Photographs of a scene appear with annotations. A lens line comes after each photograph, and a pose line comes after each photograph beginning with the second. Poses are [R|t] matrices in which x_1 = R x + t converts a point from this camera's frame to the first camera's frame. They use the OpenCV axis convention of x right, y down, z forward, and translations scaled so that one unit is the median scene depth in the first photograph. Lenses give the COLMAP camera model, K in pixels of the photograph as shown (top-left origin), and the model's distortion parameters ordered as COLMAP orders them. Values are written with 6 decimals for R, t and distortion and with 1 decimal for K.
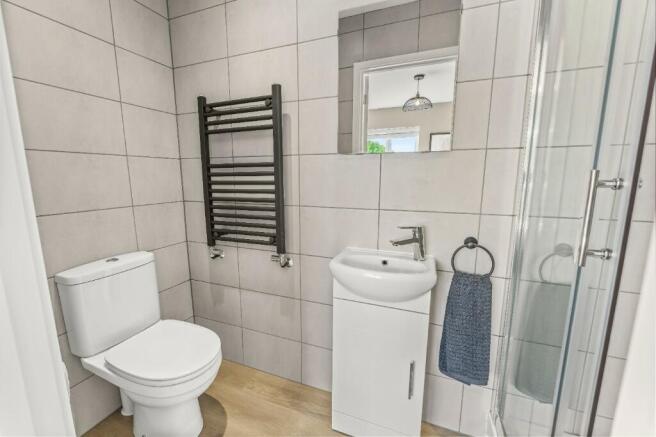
lens RADIAL K [[263.8, 0, 324.8], [0, 263.8, 220.8], [0, 0, 1]] dist [-0.002910, -0.000327]
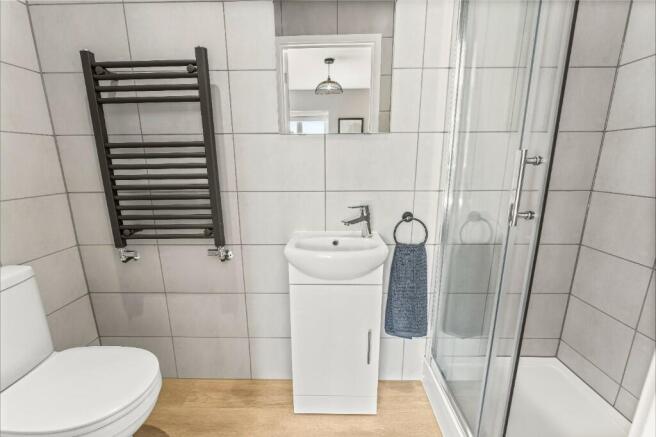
lens RADIAL K [[263.8, 0, 324.8], [0, 263.8, 220.8], [0, 0, 1]] dist [-0.002910, -0.000327]
pose [[0.937565, -0.082700, 0.337834, -0.131351], [0.063032, 0.995637, 0.068798, -0.000114], [-0.342050, -0.043208, 0.938688, 0.049042]]
